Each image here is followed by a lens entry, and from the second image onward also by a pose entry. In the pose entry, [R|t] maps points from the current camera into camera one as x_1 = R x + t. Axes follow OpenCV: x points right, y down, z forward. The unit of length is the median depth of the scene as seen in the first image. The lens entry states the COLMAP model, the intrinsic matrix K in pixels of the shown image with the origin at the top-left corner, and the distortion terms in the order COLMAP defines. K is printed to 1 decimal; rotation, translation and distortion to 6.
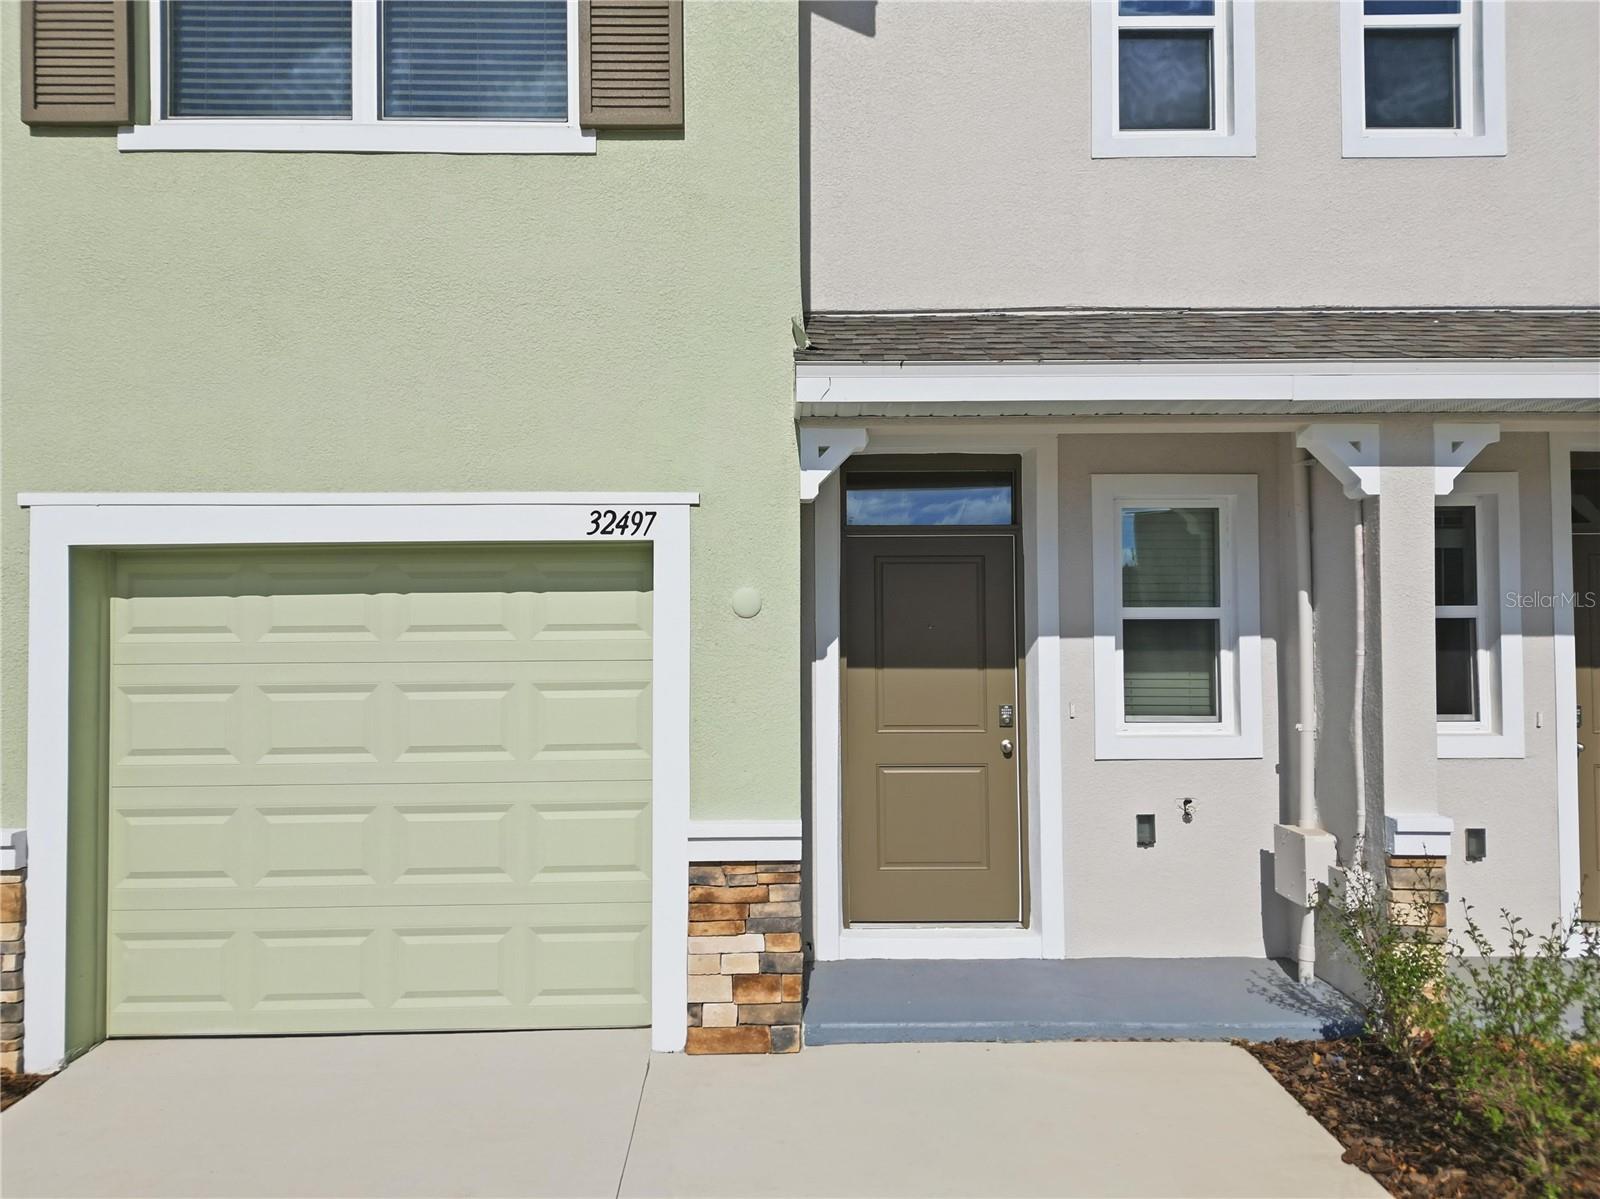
lens RADIAL K [[1111.7, 0, 800.0], [0, 1111.7, 599.5], [0, 0, 1]] dist [0.001419, 0.000033]
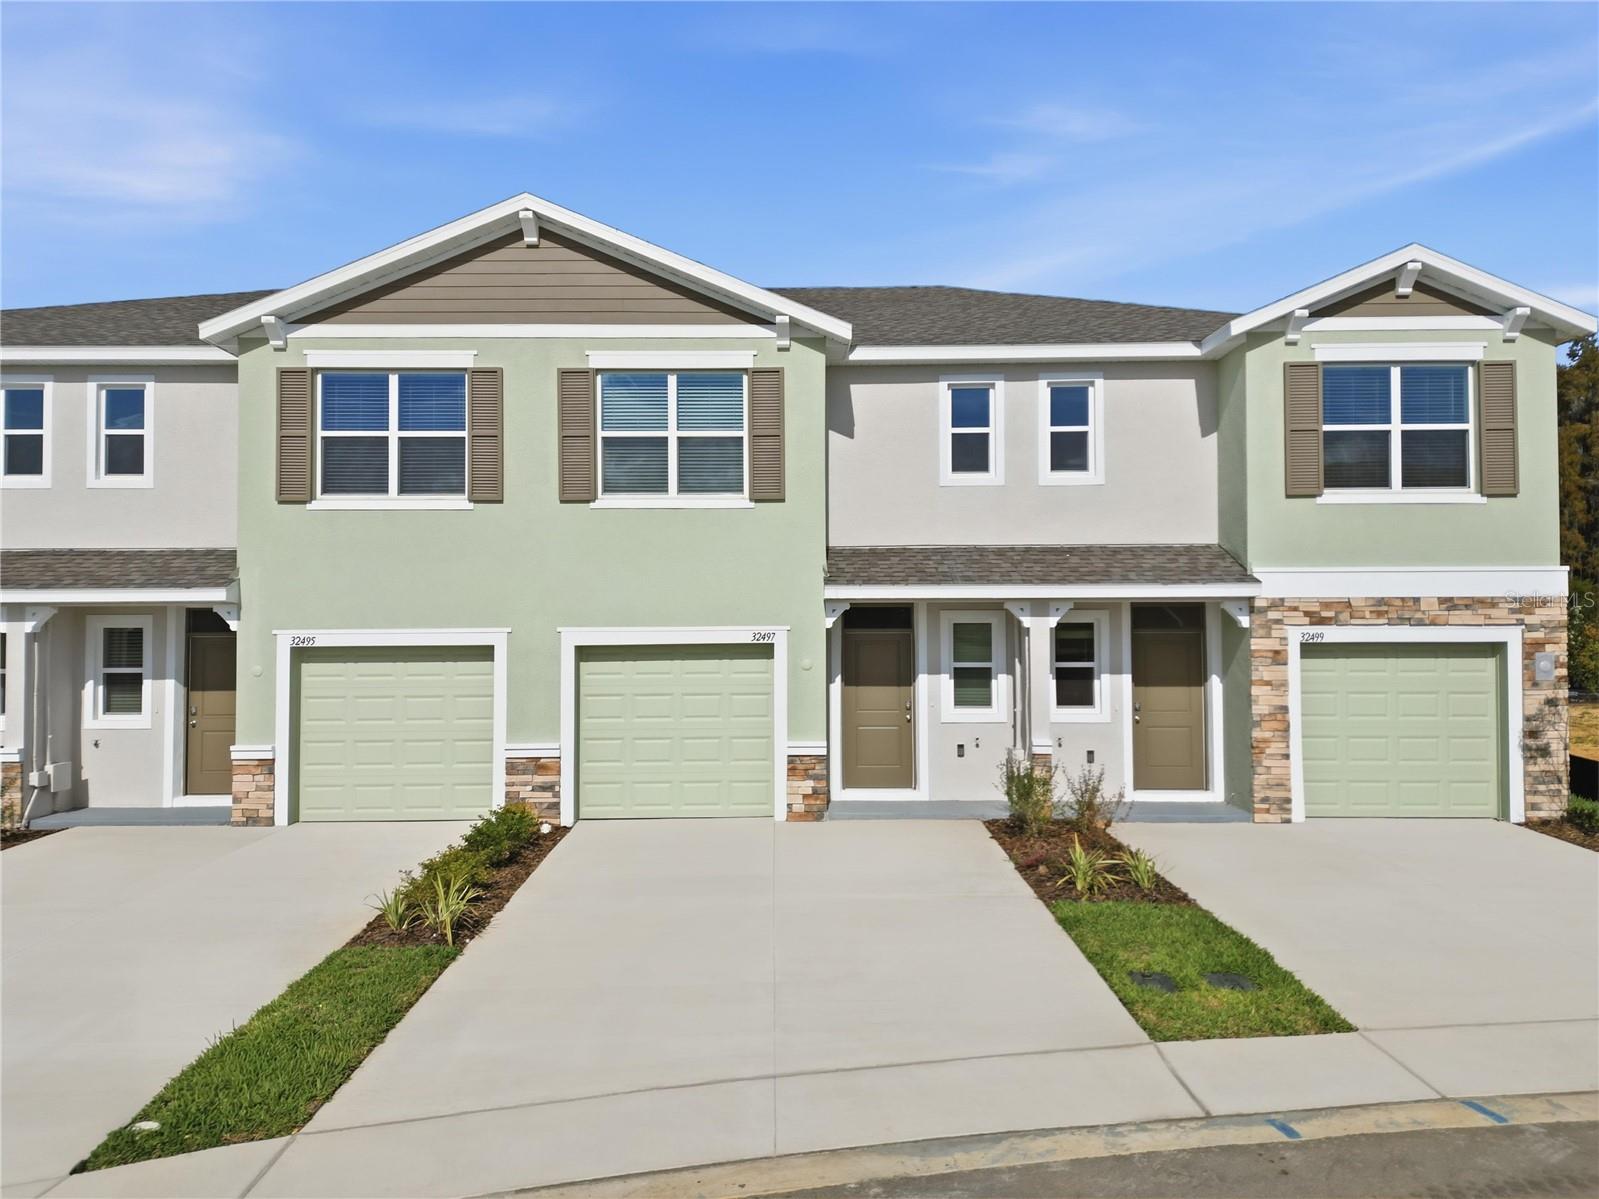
lens RADIAL K [[1111.0, 0, 799.5], [0, 1111.0, 599.5], [0, 0, 1]] dist [0.001419, 0.000033]
pose [[0.999942, -0.000050, -0.010733, -0.036146], [0.000049, 1.000000, -0.000074, -0.160317], [0.010733, 0.000073, 0.999942, -1.797760]]
